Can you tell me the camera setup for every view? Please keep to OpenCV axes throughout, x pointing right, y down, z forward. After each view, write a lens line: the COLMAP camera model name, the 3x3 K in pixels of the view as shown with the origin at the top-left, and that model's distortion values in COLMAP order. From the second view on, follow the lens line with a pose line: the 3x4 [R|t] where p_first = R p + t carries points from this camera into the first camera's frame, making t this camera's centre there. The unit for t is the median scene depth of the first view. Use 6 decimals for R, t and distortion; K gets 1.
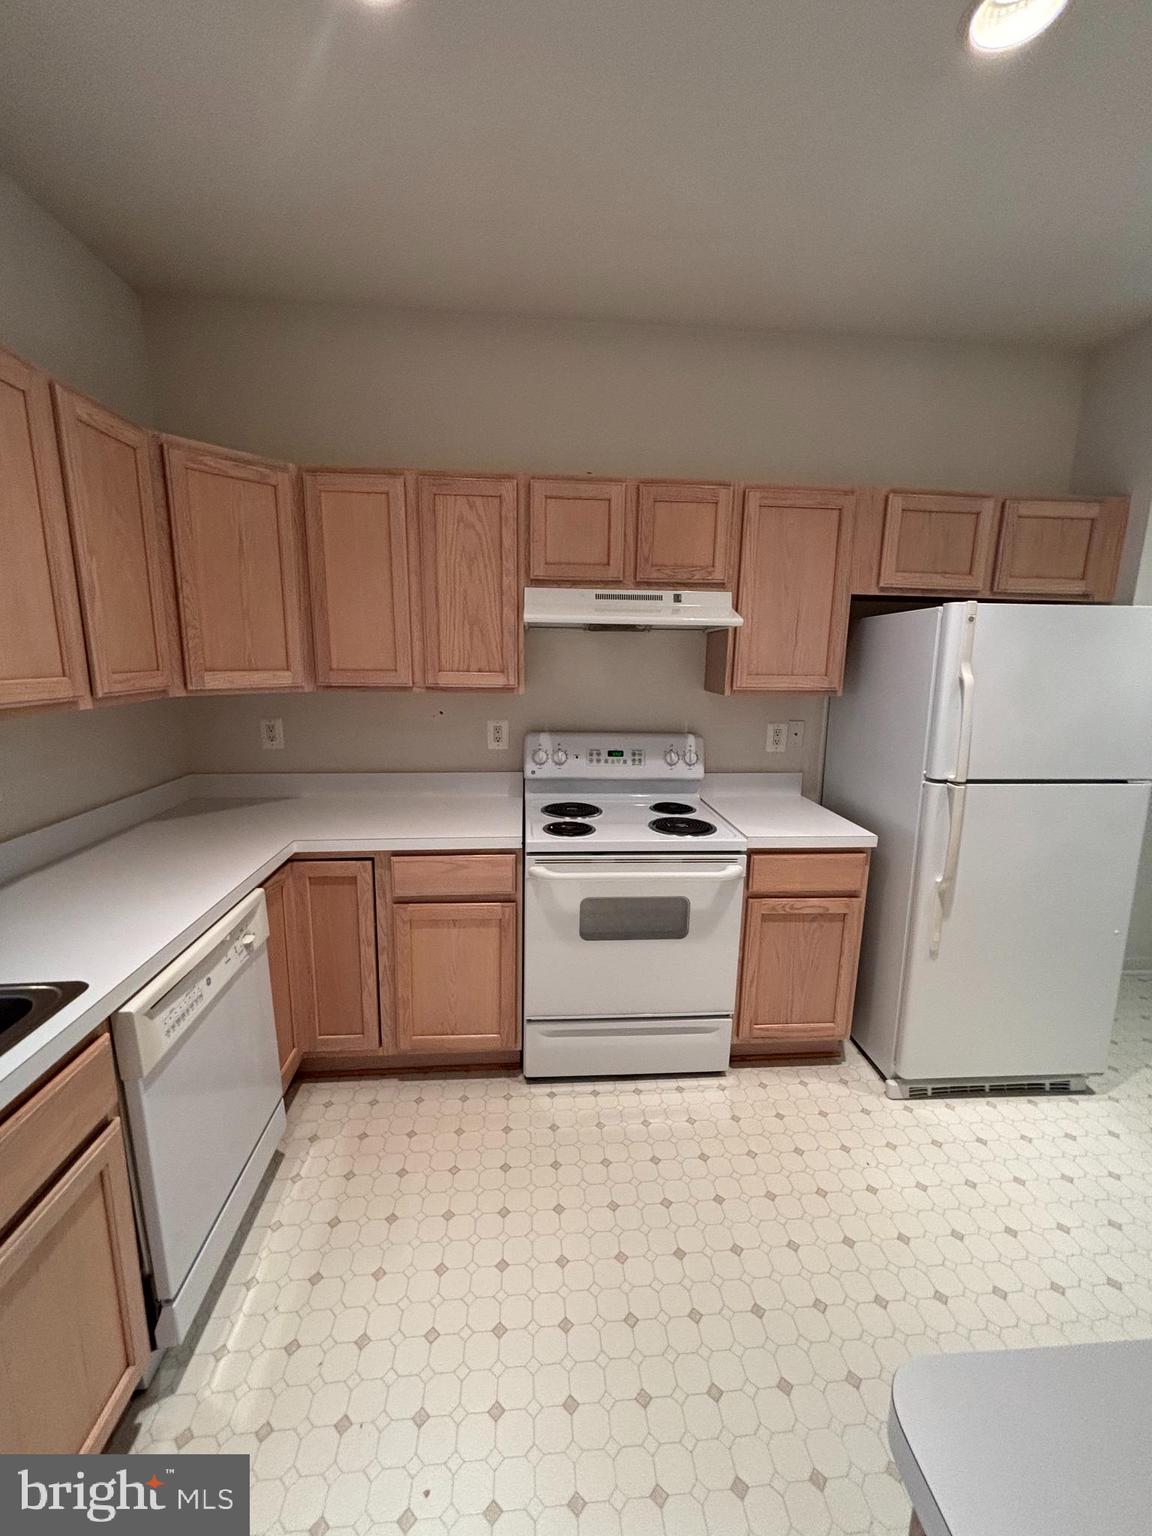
lens RADIAL K [[590.8, 0, 576.0], [0, 590.8, 768.0], [0, 0, 1]] dist [-0.047804, 0.000058]
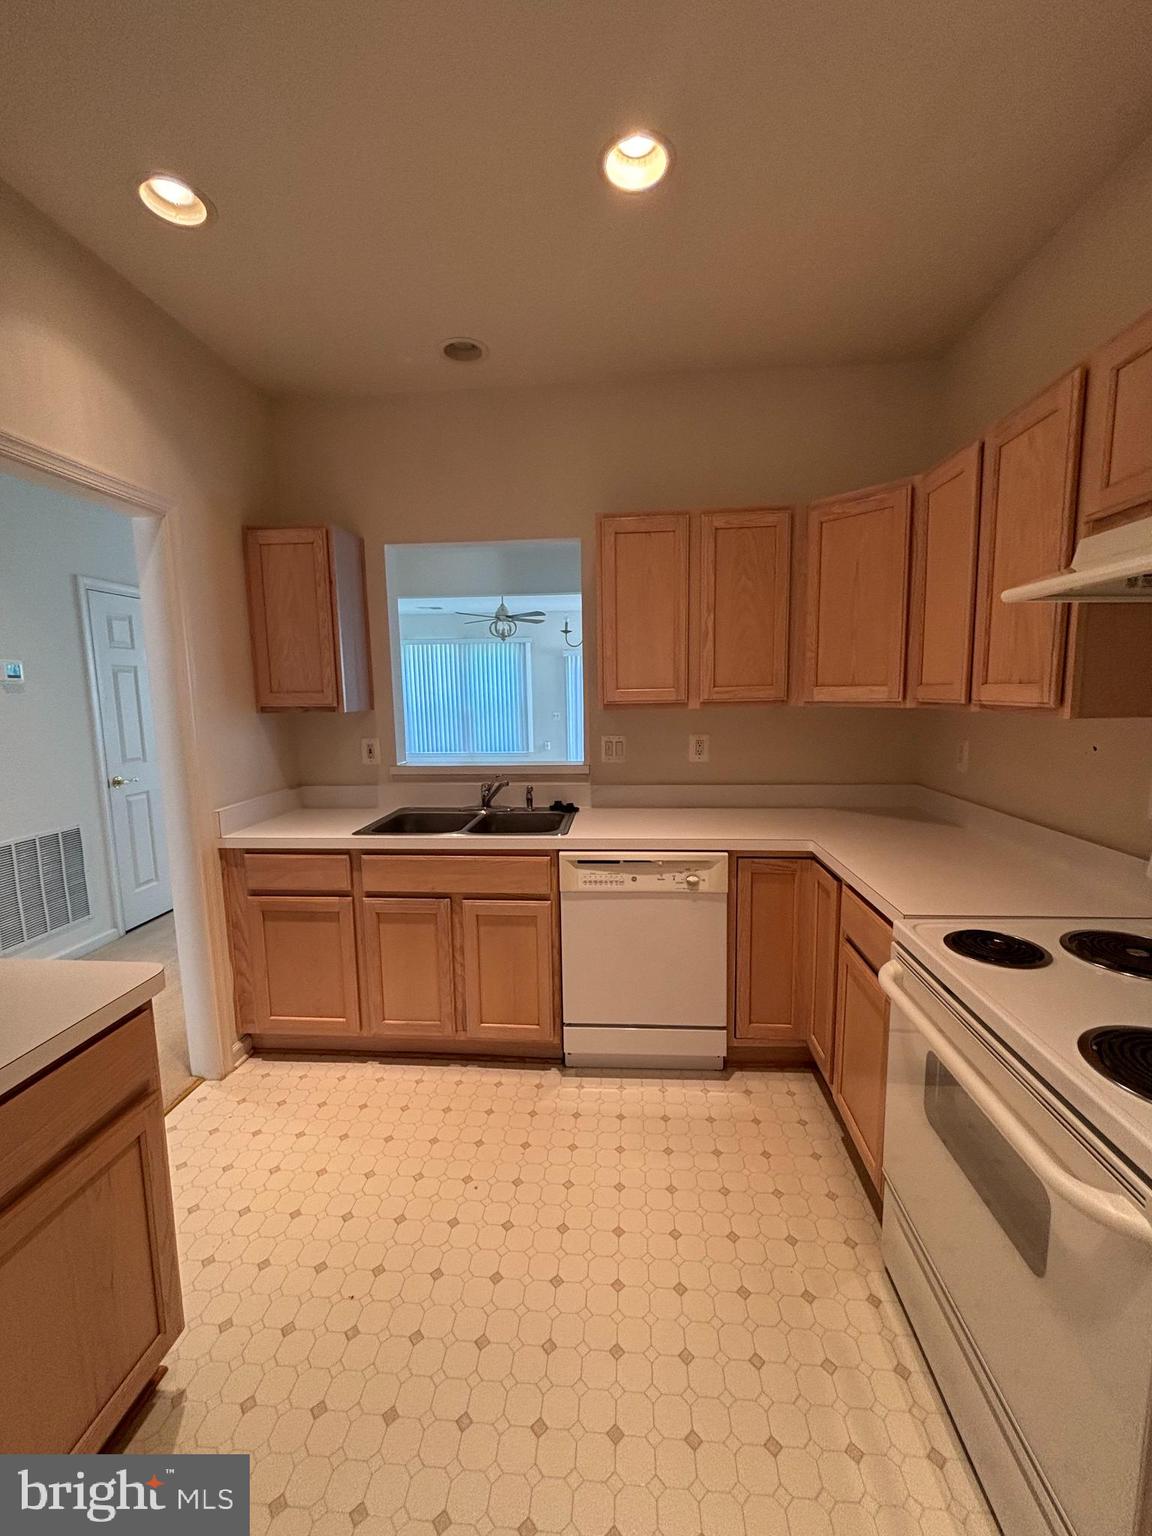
lens RADIAL K [[590.8, 0, 576.0], [0, 590.8, 768.0], [0, 0, 1]] dist [-0.047804, 0.000058]
pose [[-0.170452, 0.115405, -0.978585, 2.169791], [-0.163341, 0.976069, 0.143559, -0.308087], [0.971733, 0.184313, -0.147522, 2.384002]]
